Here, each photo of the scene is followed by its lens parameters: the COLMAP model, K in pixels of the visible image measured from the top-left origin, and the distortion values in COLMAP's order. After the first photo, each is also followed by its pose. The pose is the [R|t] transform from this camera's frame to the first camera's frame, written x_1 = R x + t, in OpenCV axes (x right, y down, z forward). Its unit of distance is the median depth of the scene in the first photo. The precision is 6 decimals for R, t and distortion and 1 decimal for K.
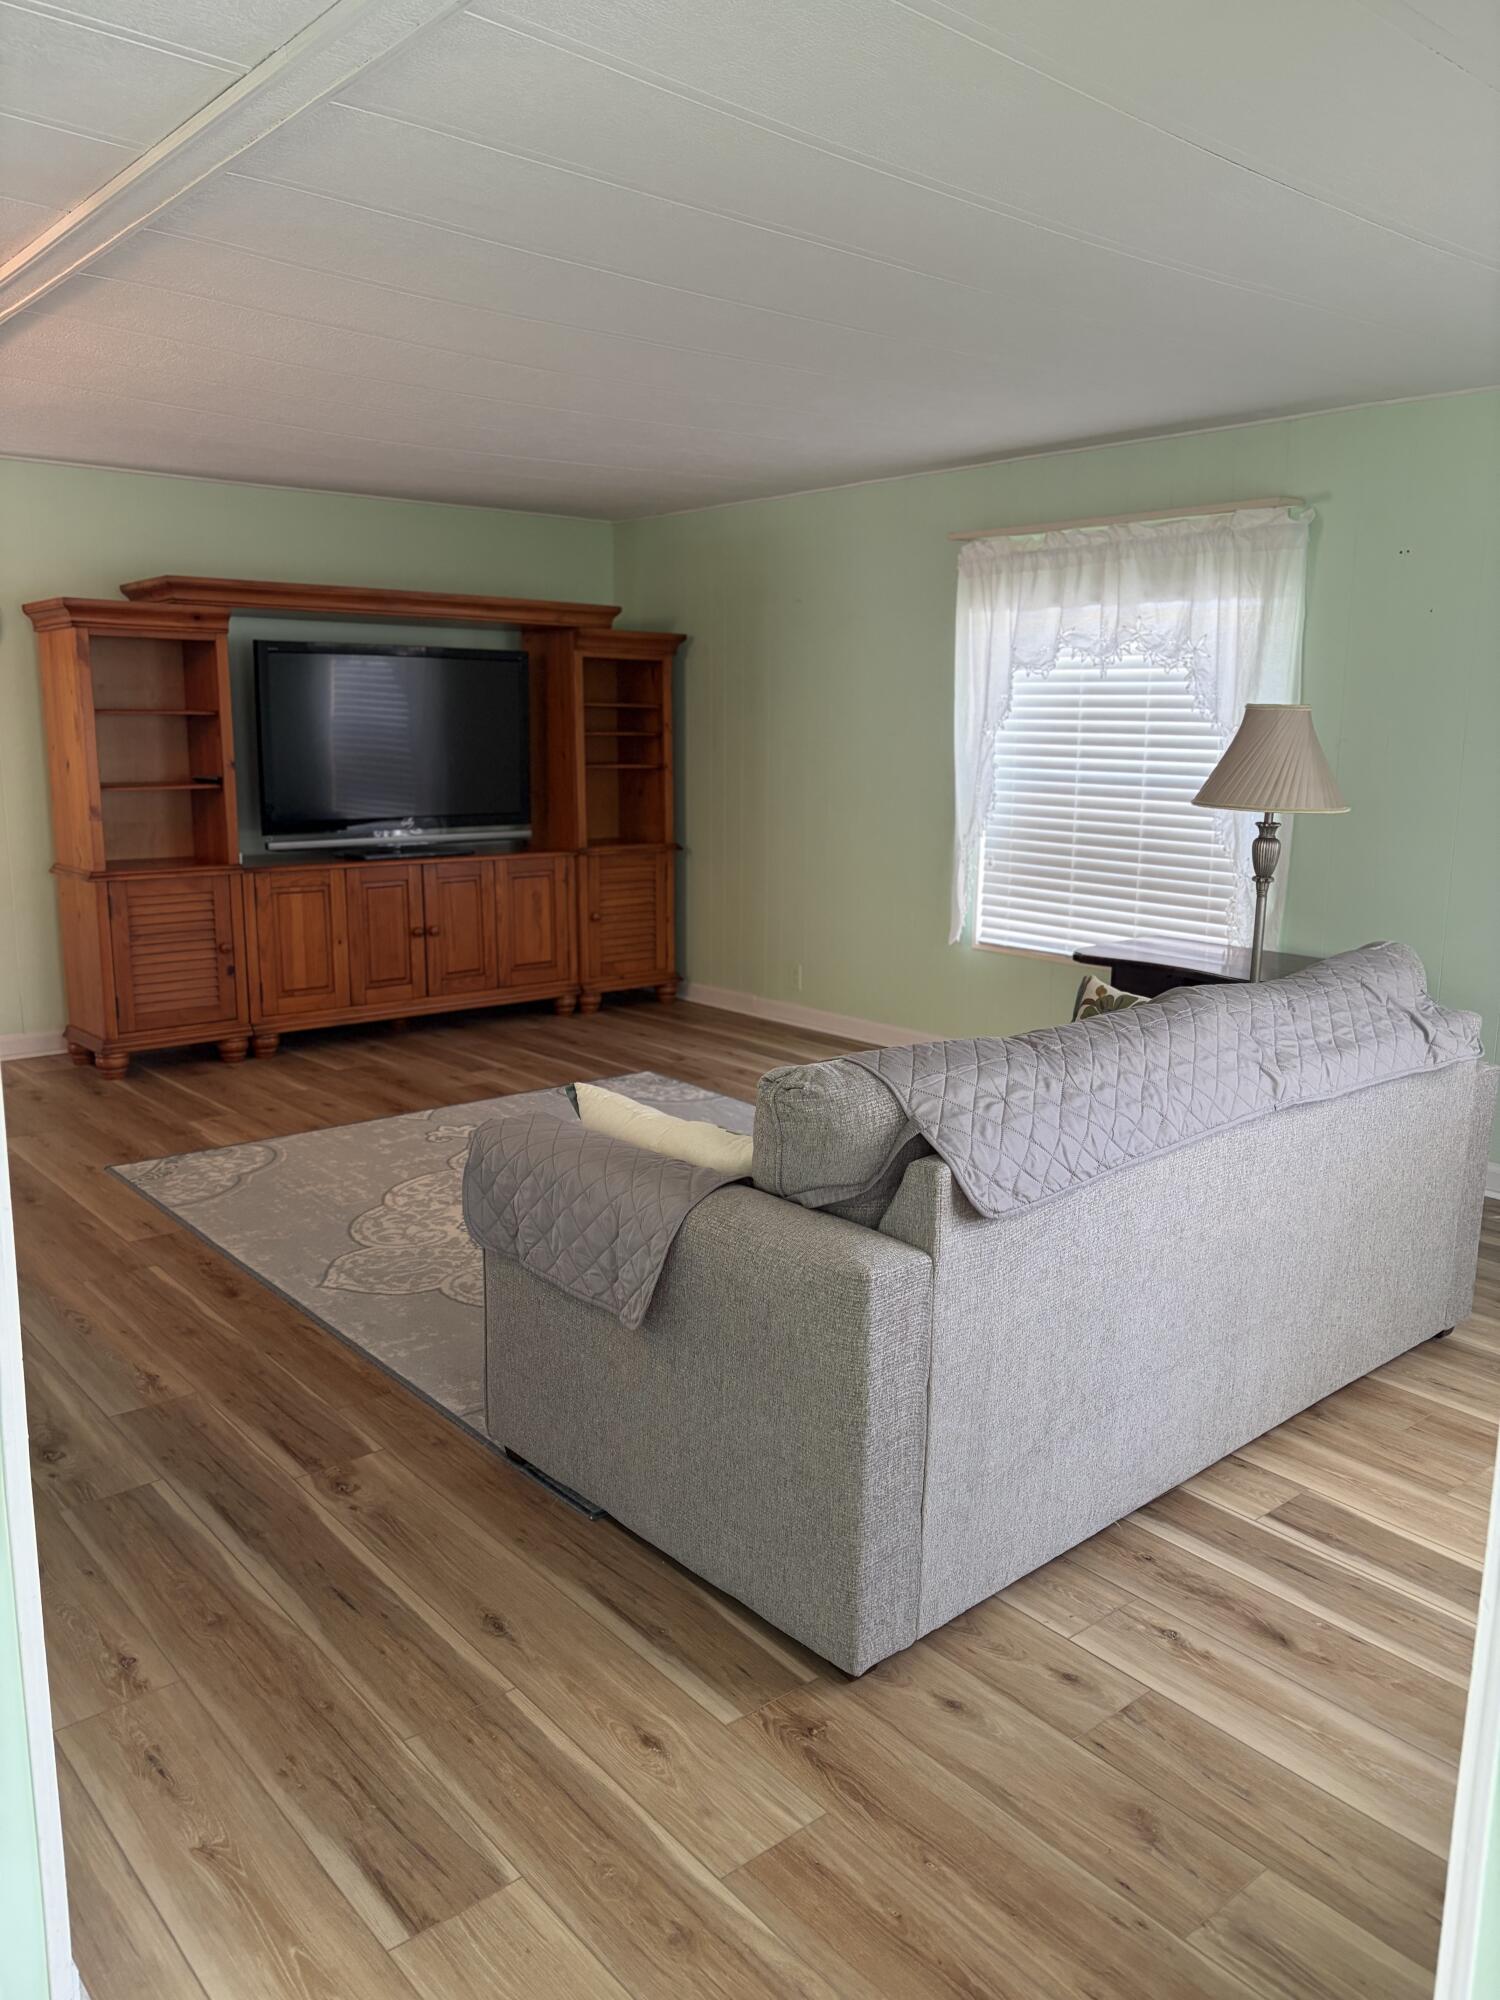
lens RADIAL K [[1511.8, 0, 764.0], [0, 1511.8, 999.9], [0, 0, 1]] dist [0.042016, -0.039490]
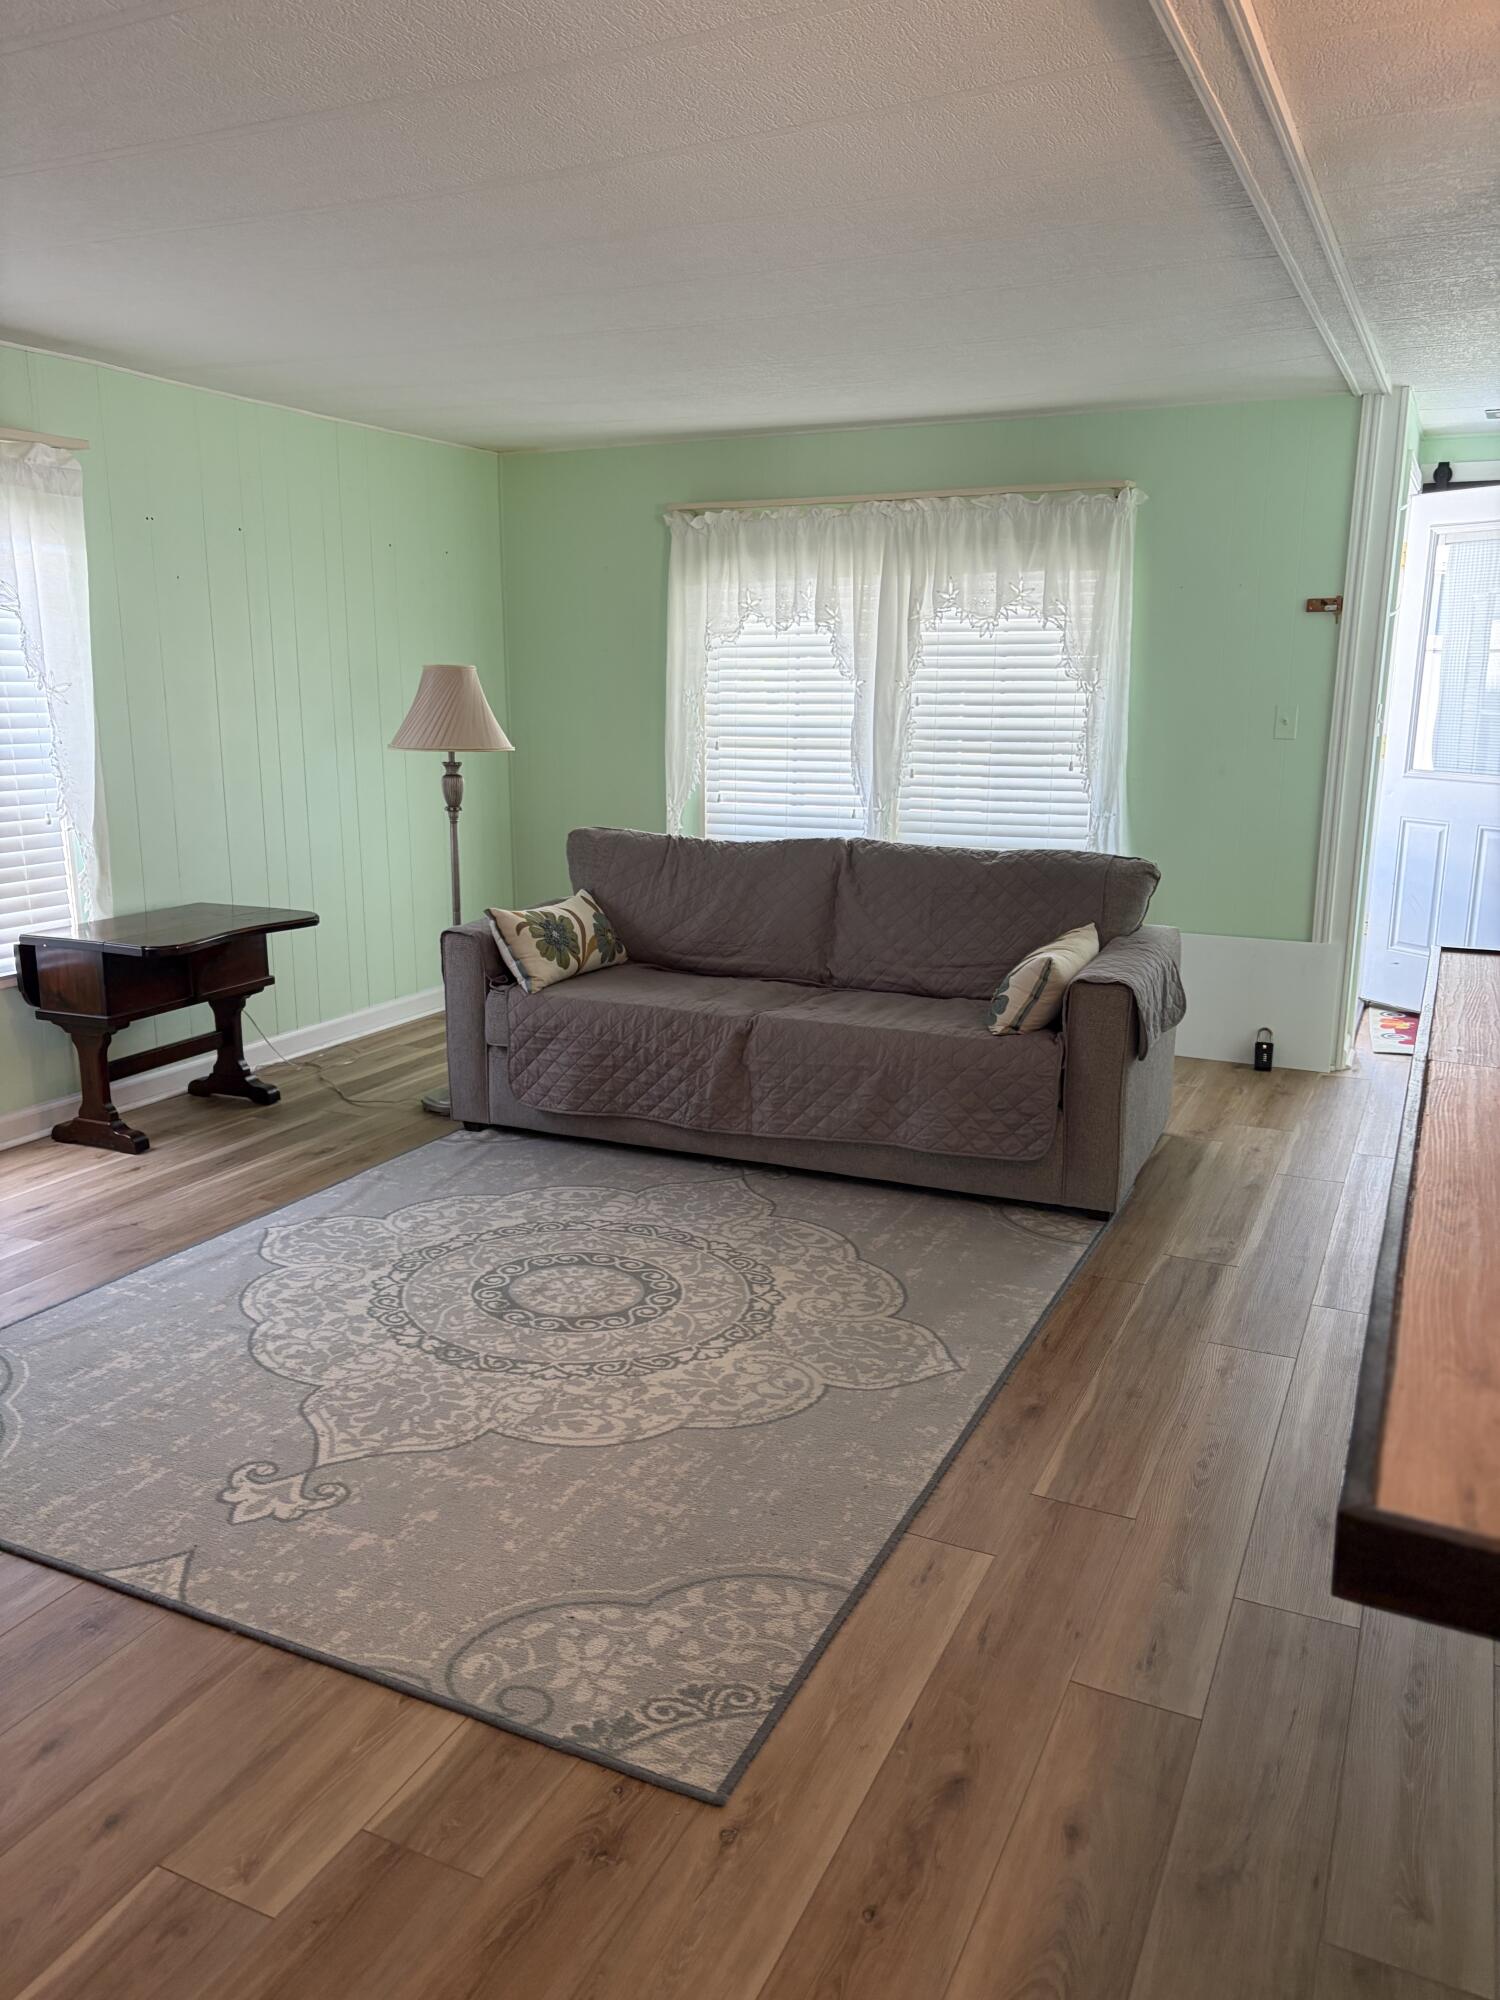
lens RADIAL K [[1511.8, 0, 715.4], [0, 1511.8, 1001.2], [0, 0, 1]] dist [0.042016, -0.039490]
pose [[-0.394768, -0.208454, 0.894821, -0.815050], [0.169229, 0.940762, 0.293815, -0.235538], [-0.903061, 0.267419, -0.336107, 1.158581]]
